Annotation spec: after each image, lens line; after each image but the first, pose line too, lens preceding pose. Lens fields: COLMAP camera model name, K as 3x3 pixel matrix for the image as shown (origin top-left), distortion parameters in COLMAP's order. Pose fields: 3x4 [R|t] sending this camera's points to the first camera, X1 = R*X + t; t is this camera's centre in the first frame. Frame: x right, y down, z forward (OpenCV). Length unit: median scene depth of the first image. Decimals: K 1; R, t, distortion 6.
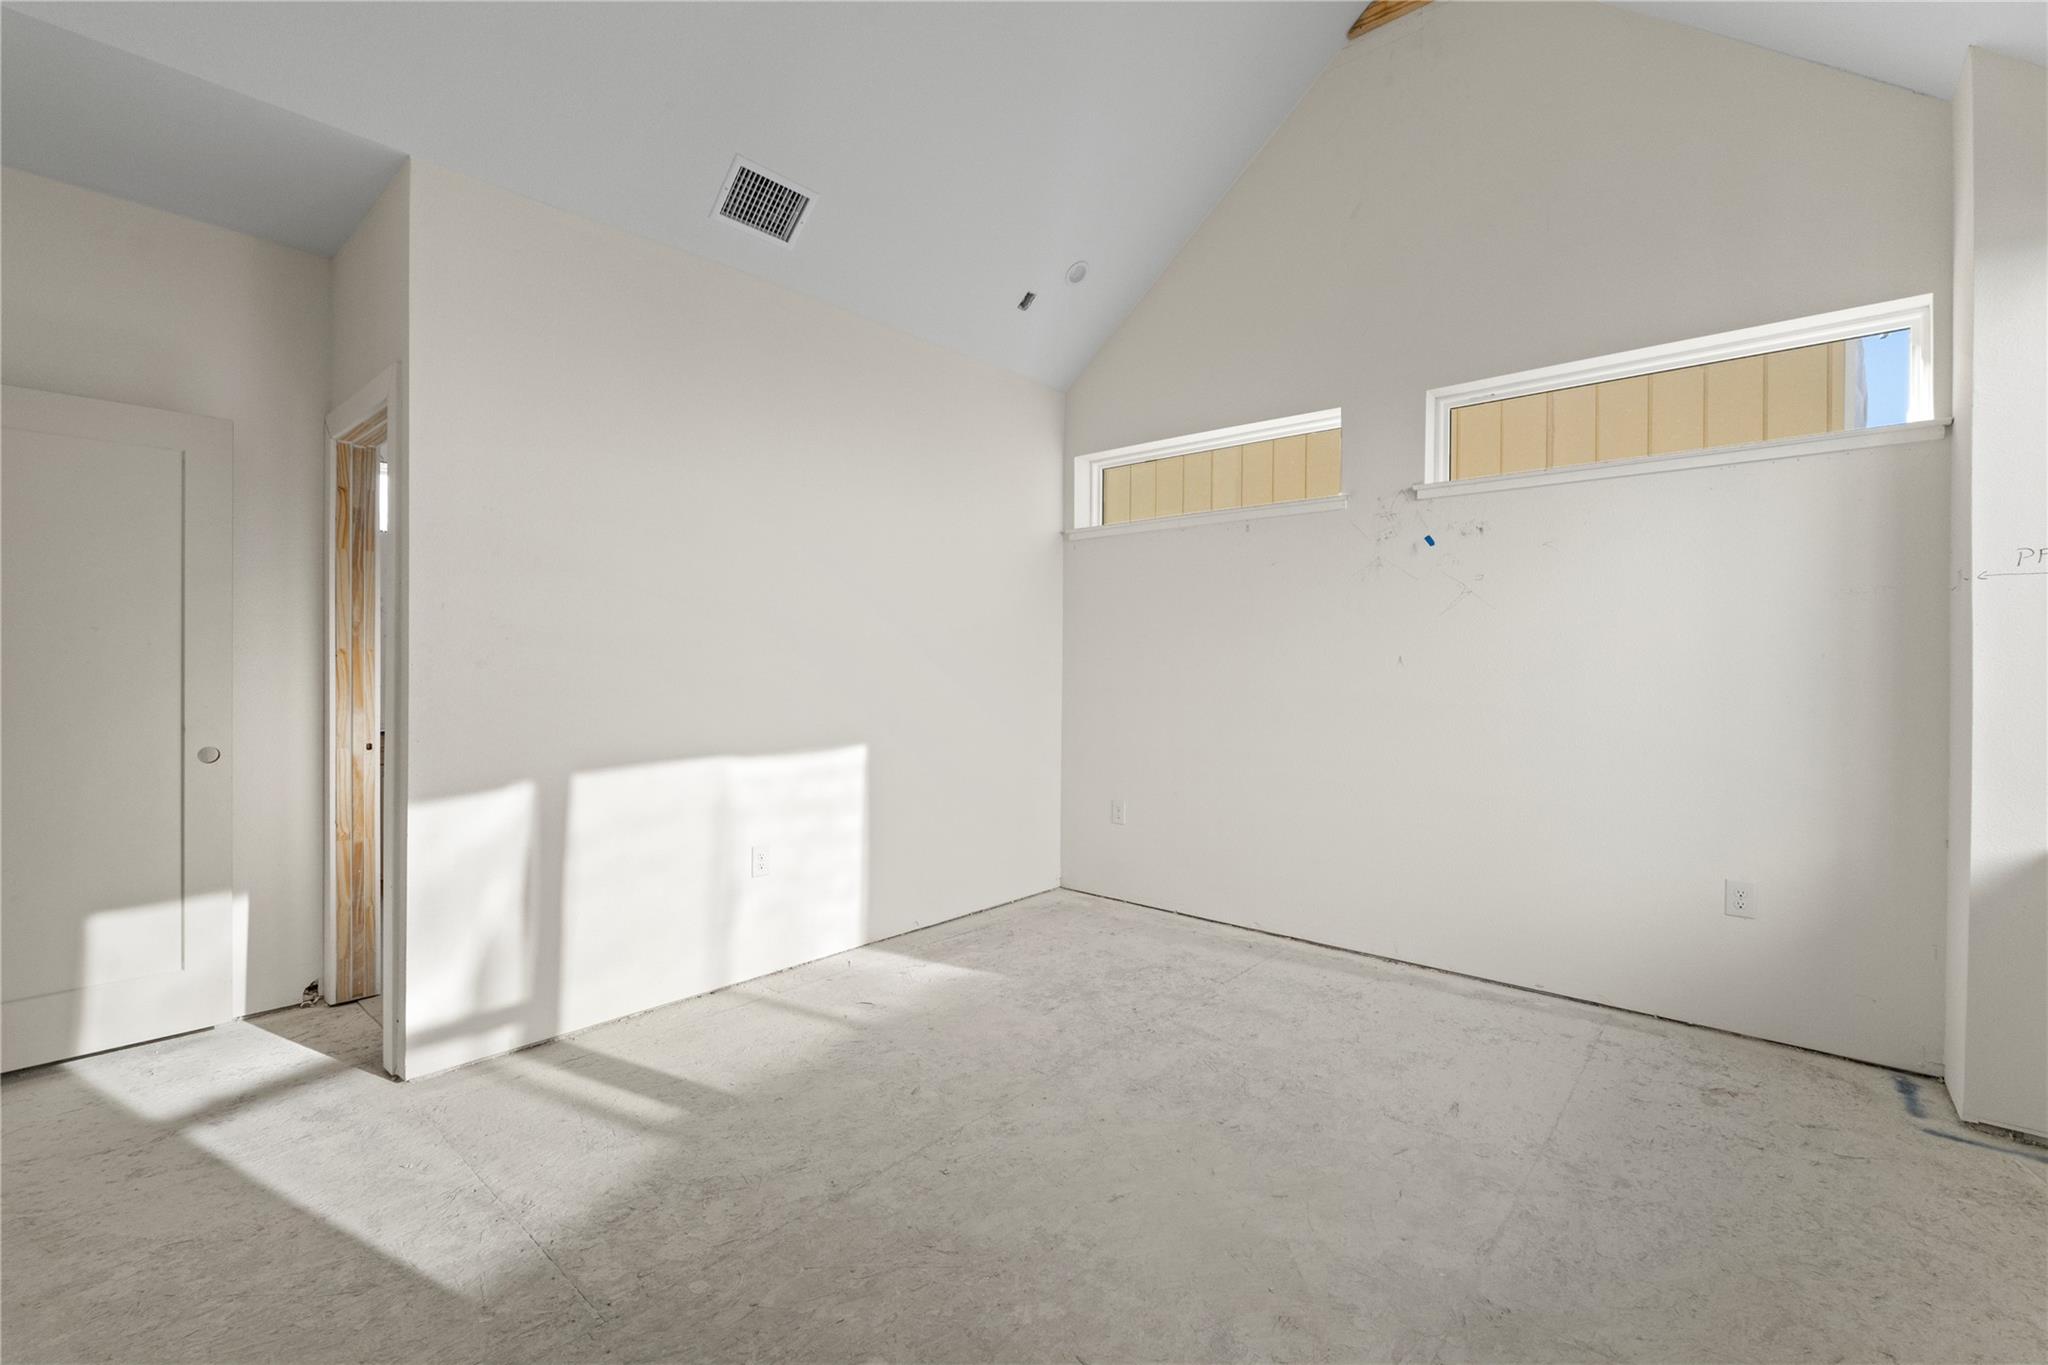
lens RADIAL K [[868.2, 0, 1027.8], [0, 868.2, 668.9], [0, 0, 1]] dist [-0.000260, 0.000070]
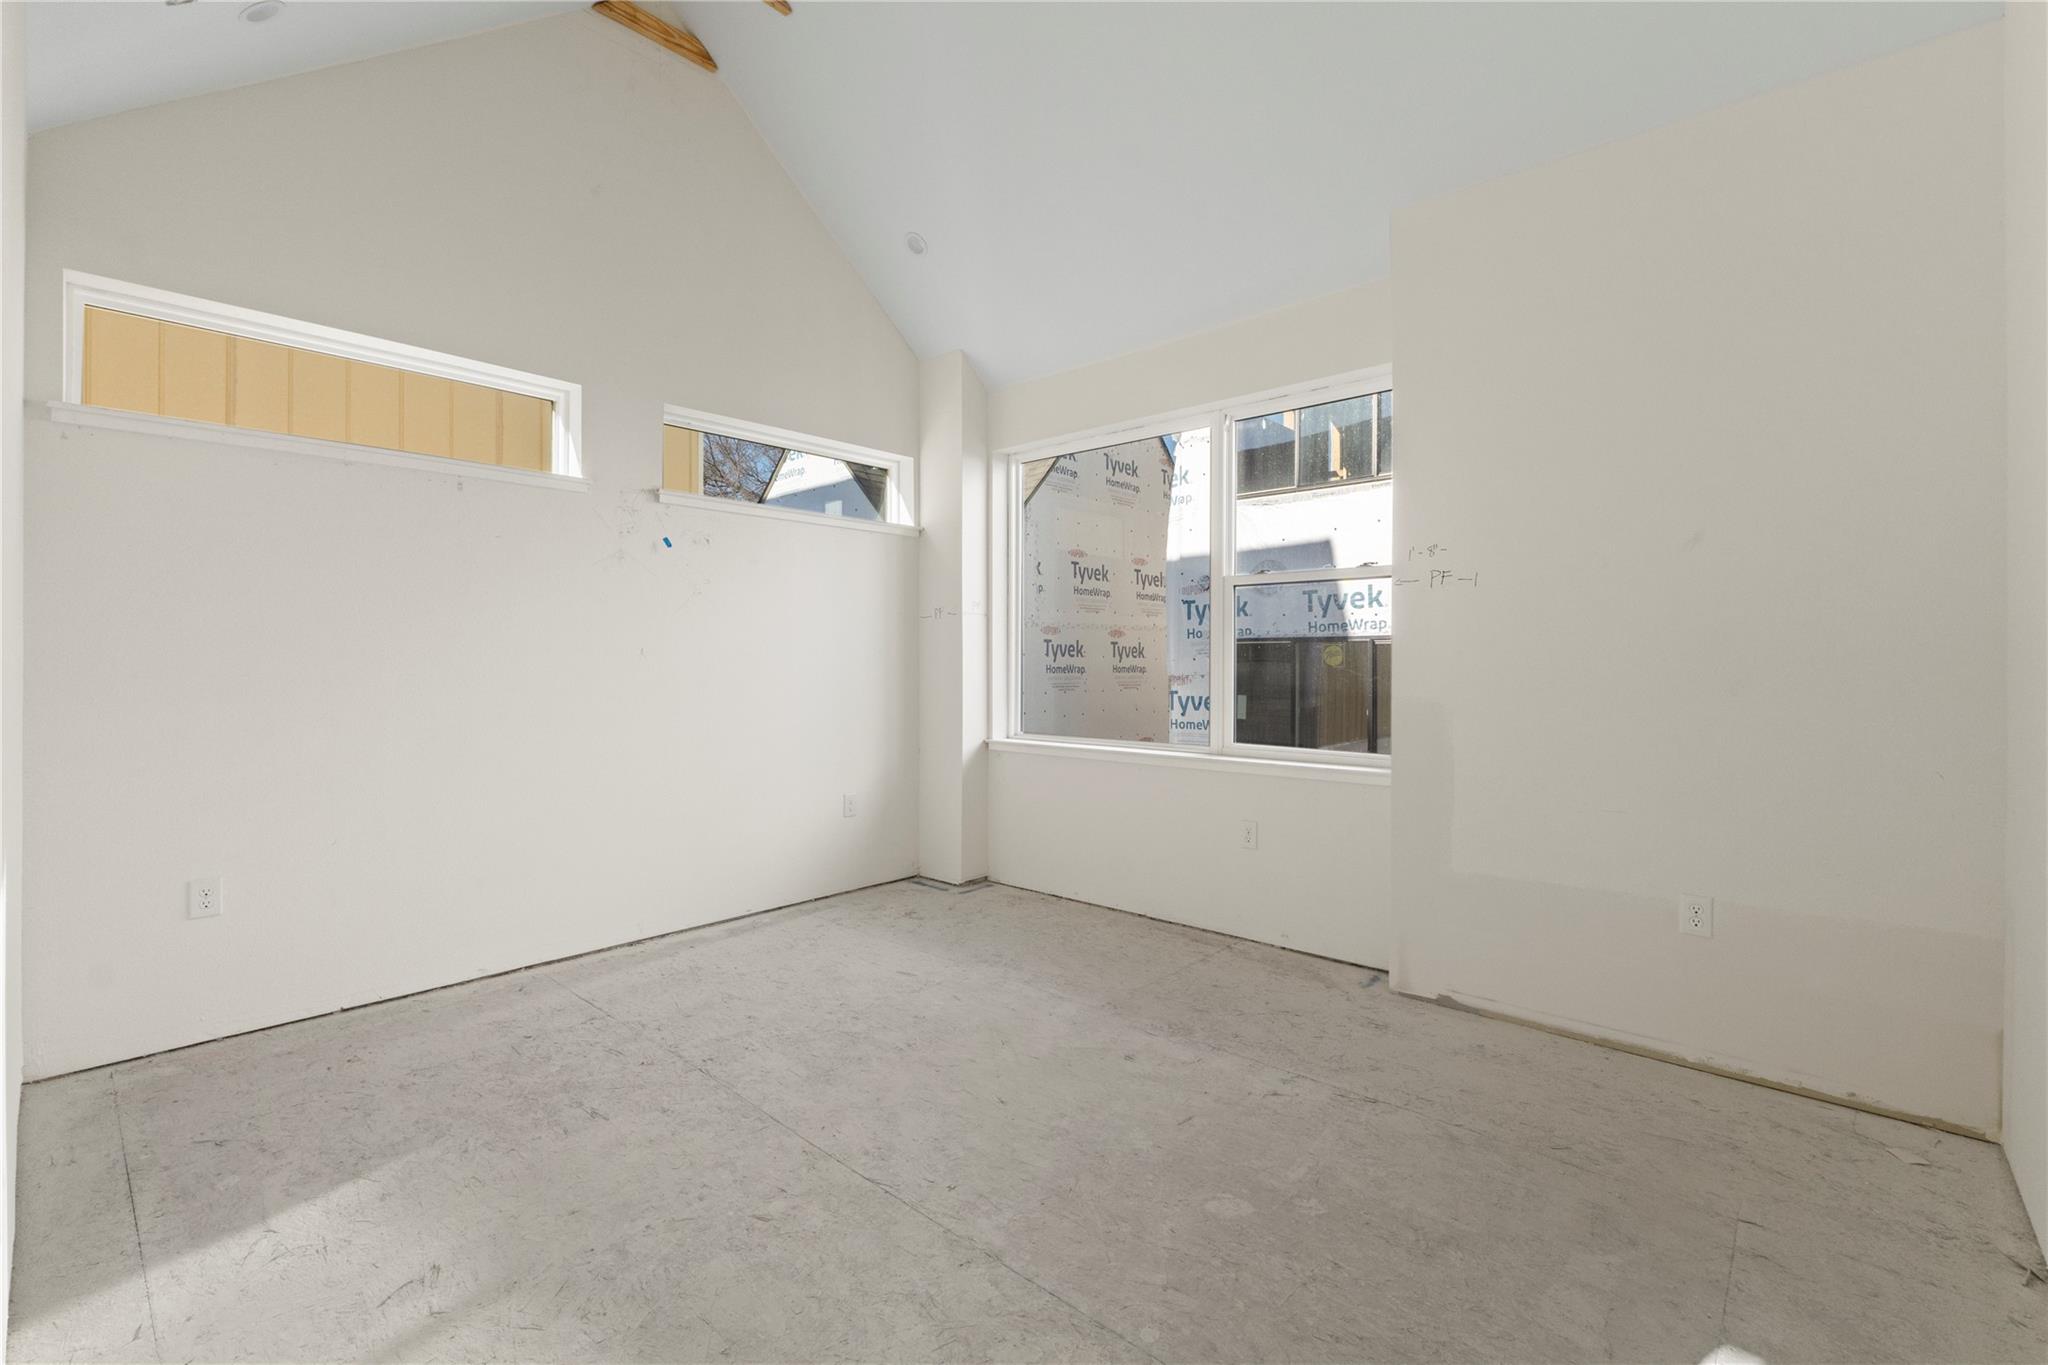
lens RADIAL K [[874.5, 0, 1016.2], [0, 874.5, 665.6], [0, 0, 1]] dist [-0.008201, 0.000231]
pose [[0.034472, -0.010527, 0.999350, -0.687024], [0.003263, 0.999940, 0.010421, -0.003844], [-0.999400, 0.002902, 0.034504, 0.586286]]
